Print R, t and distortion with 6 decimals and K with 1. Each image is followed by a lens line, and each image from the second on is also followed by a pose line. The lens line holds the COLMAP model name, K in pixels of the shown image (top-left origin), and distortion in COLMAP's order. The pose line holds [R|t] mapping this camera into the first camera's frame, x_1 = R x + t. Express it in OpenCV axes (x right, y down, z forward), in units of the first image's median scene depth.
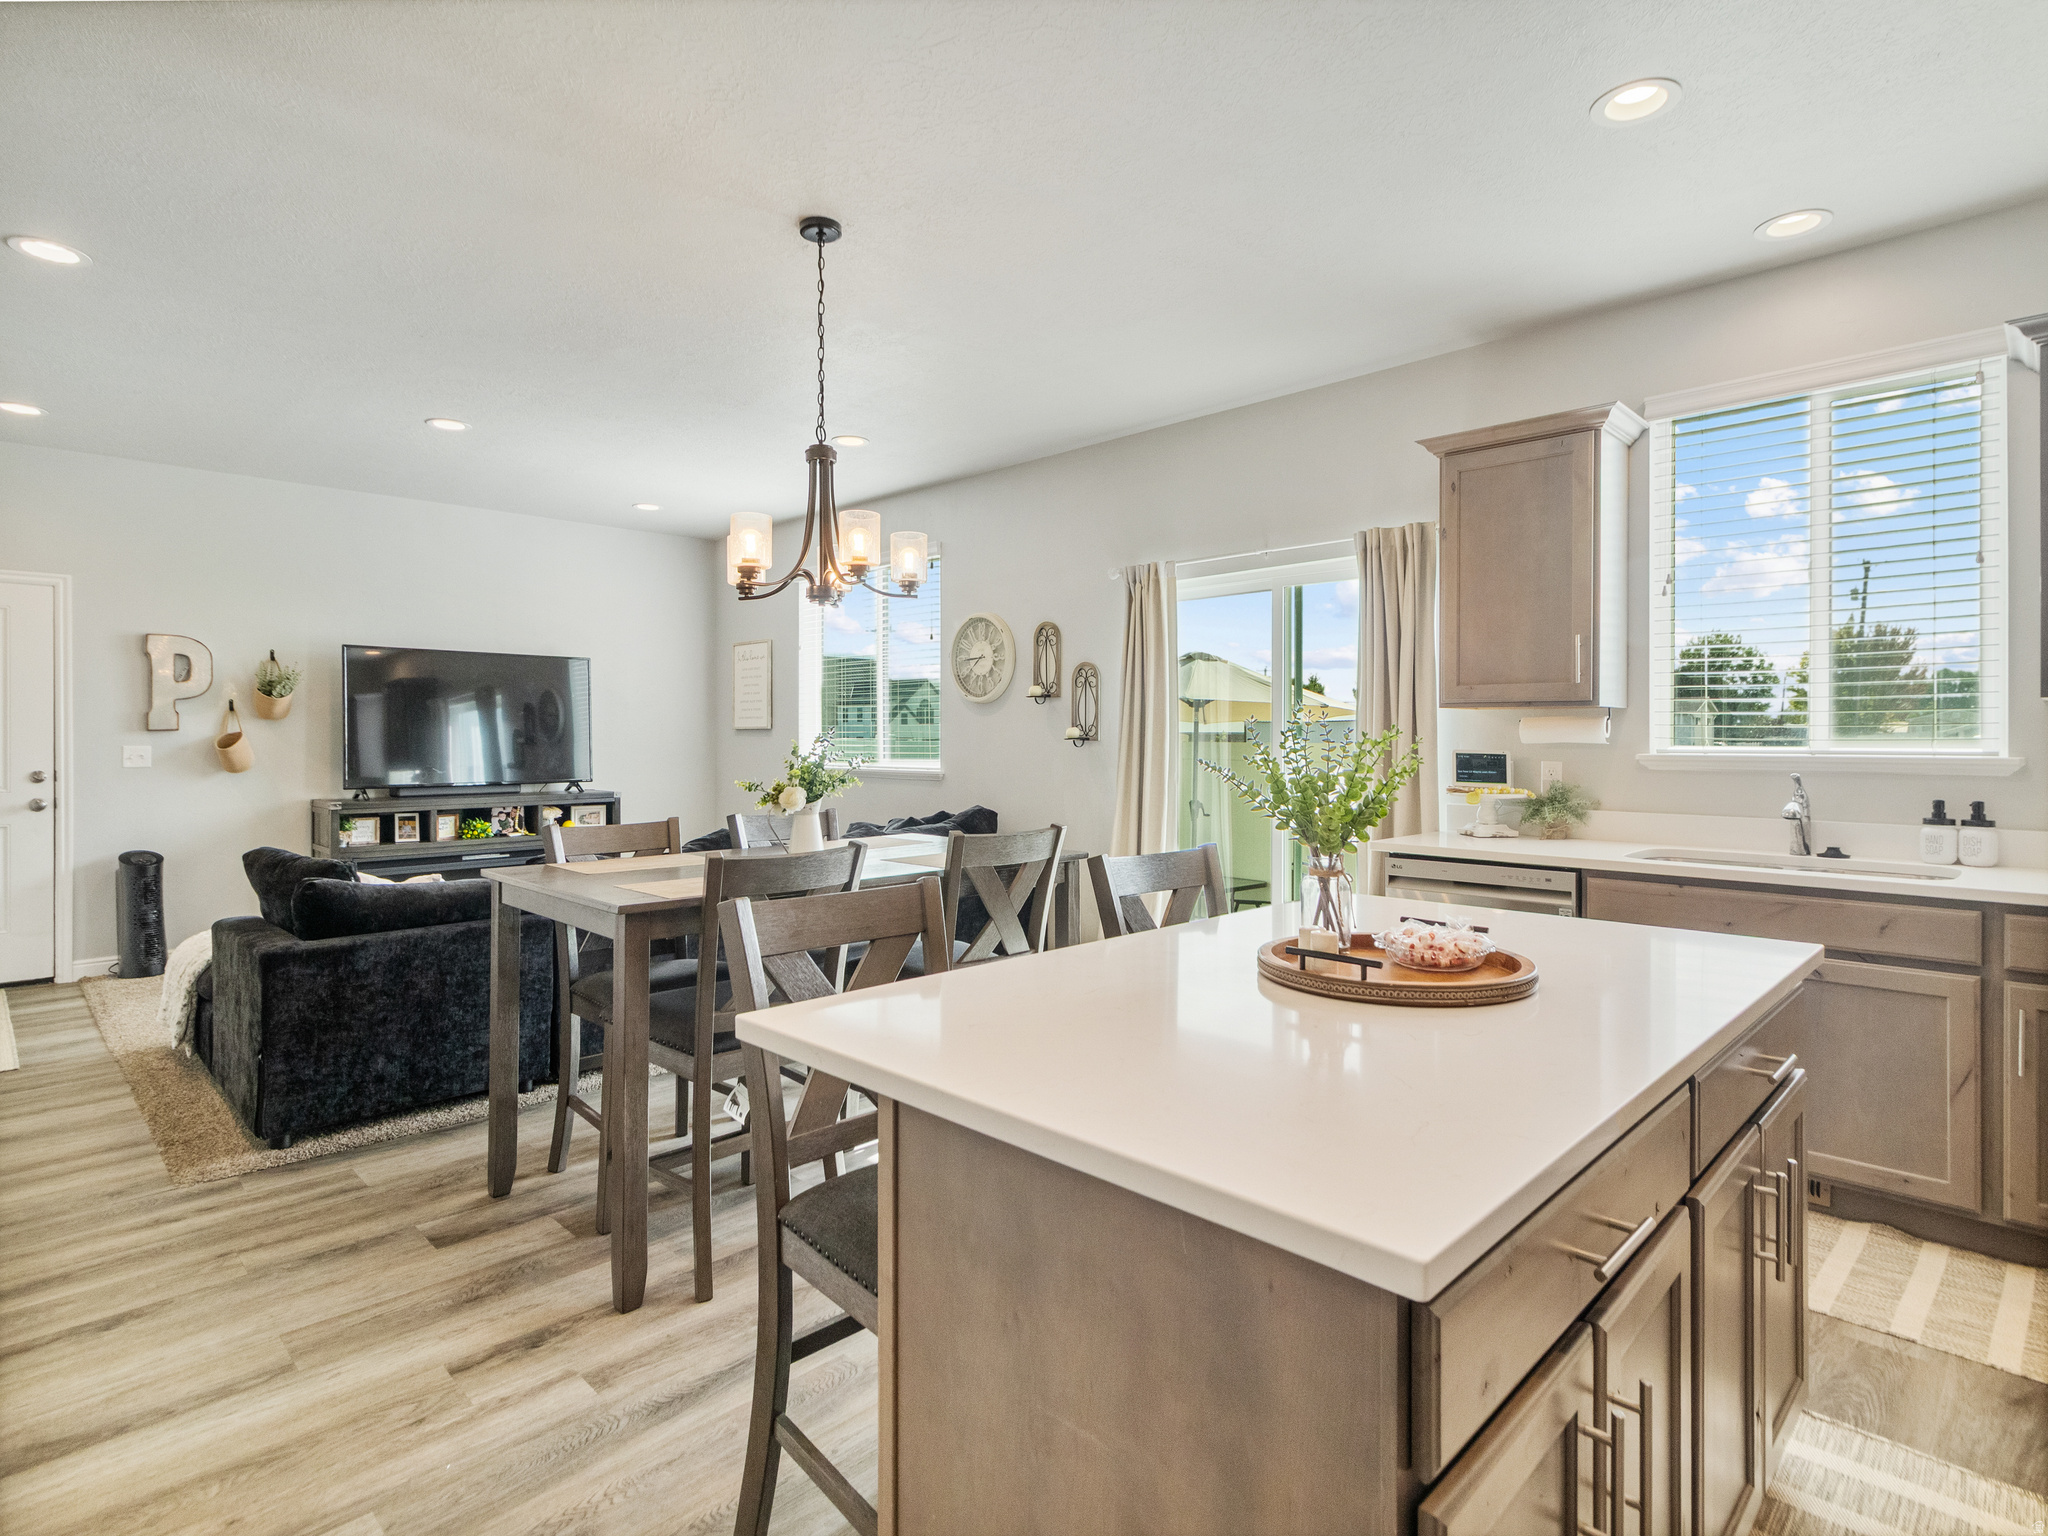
lens RADIAL K [[1072.0, 0, 1024.6], [0, 1072.0, 733.4], [0, 0, 1]] dist [0.003622, -0.000884]
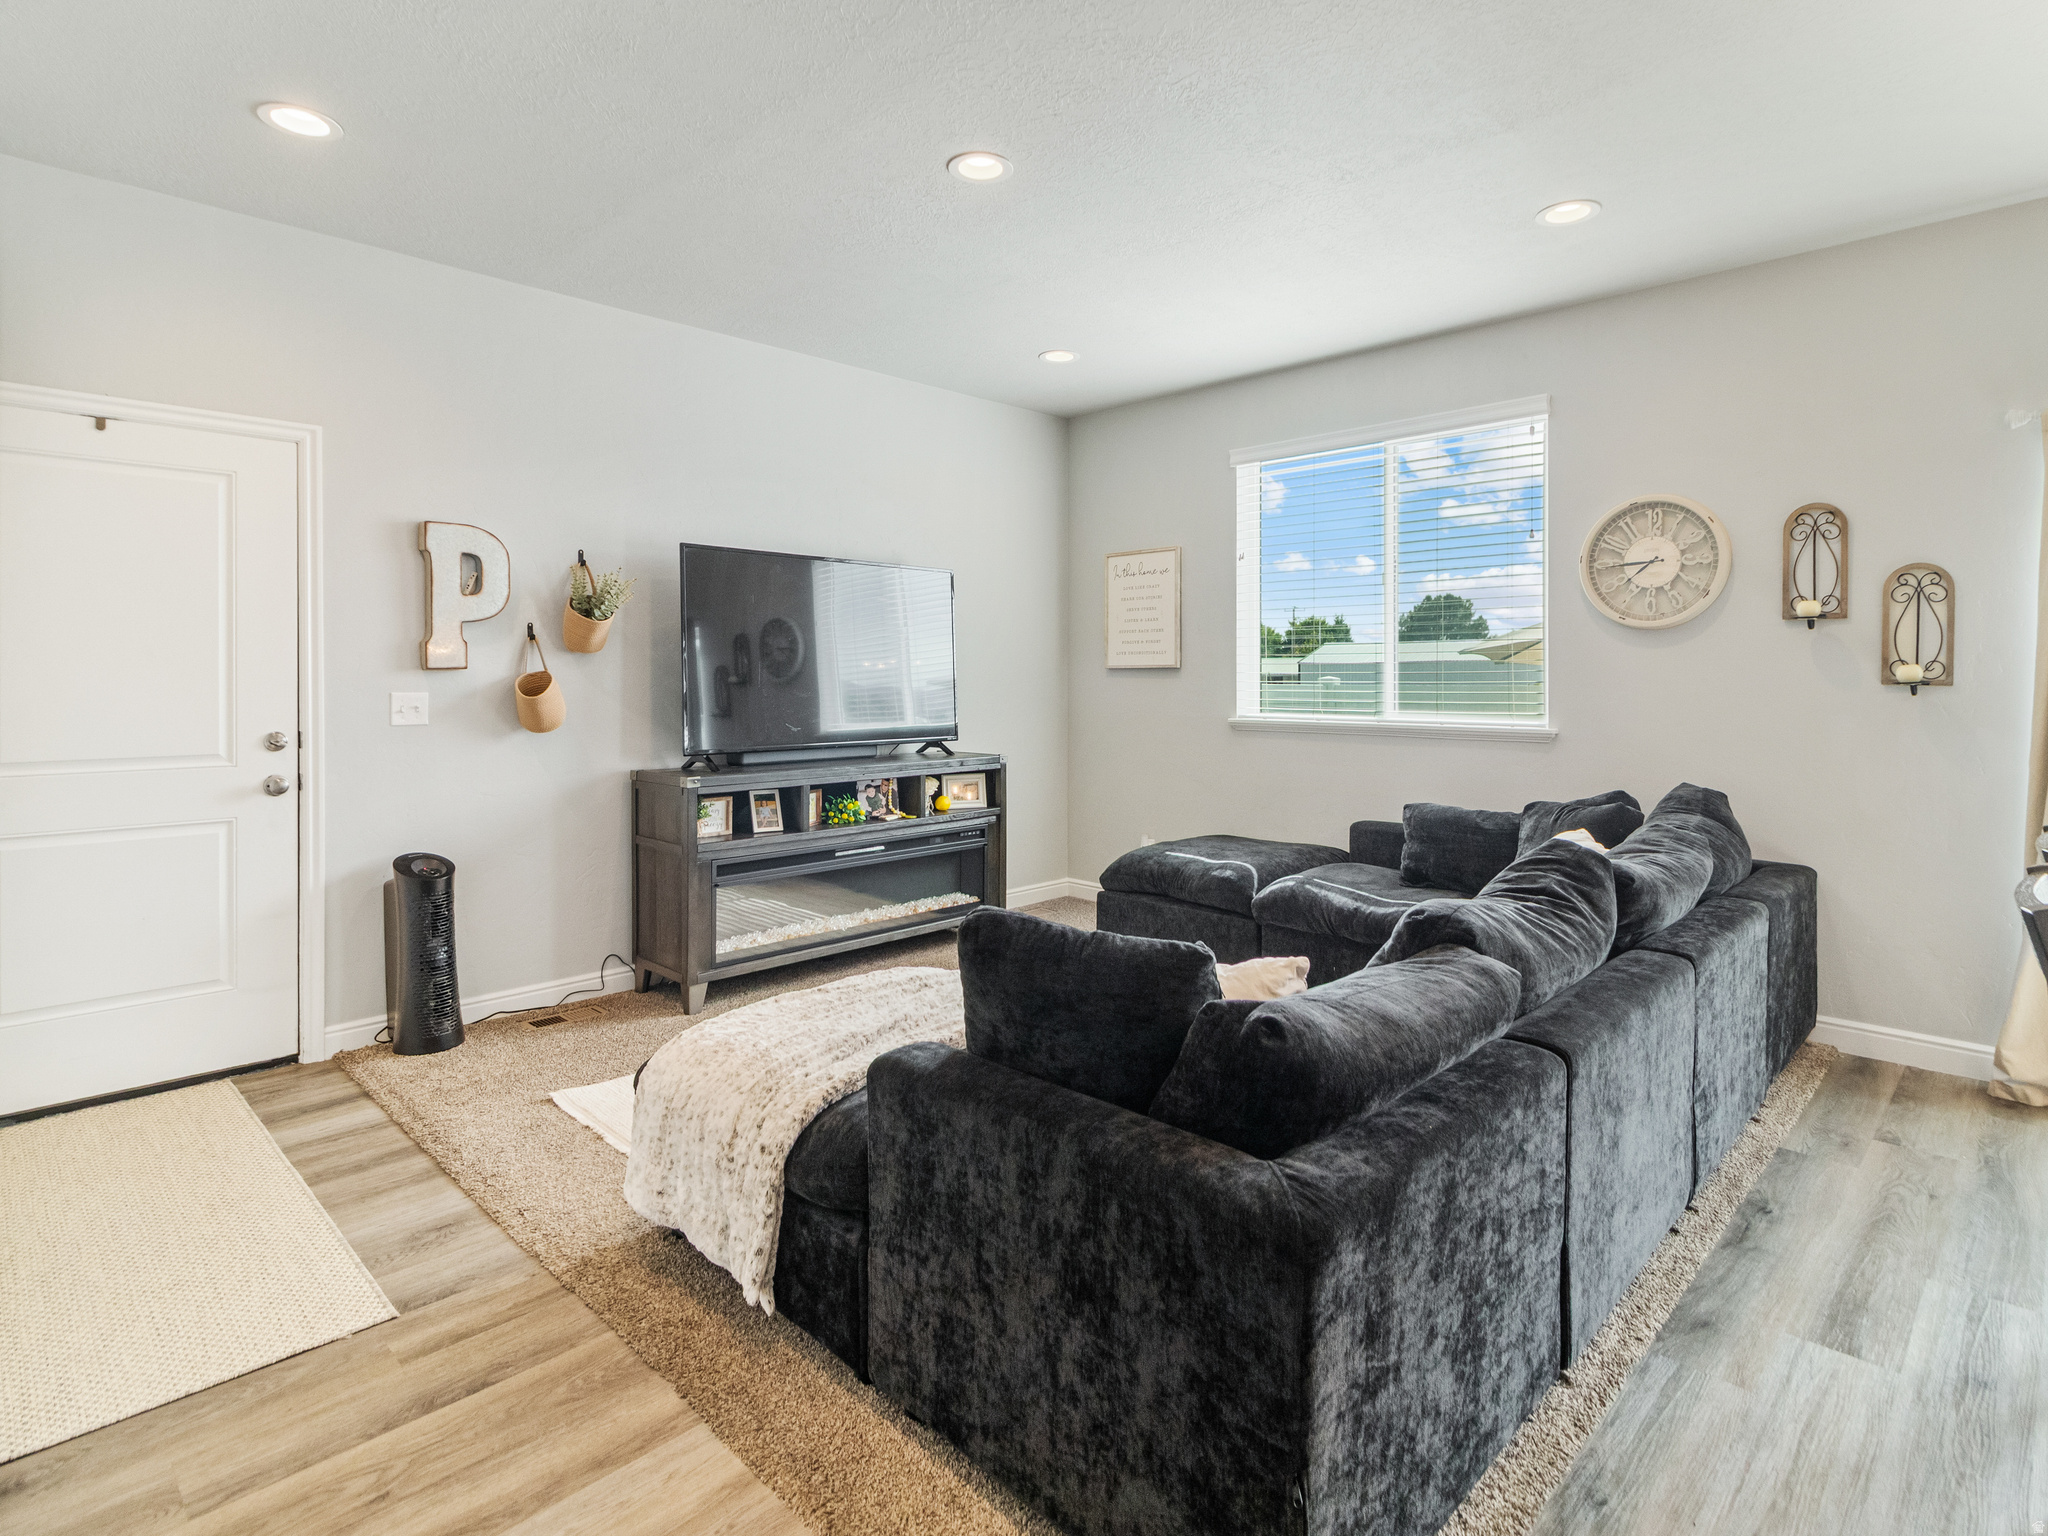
lens RADIAL K [[1072.0, 0, 1009.0], [0, 1072.0, 676.8], [0, 0, 1]] dist [0.003622, -0.000884]
pose [[0.999995, 0.000484, 0.003092, -0.445095], [-0.000492, 0.999997, 0.002427, 0.000260], [-0.003091, -0.002428, 0.999992, 0.331895]]
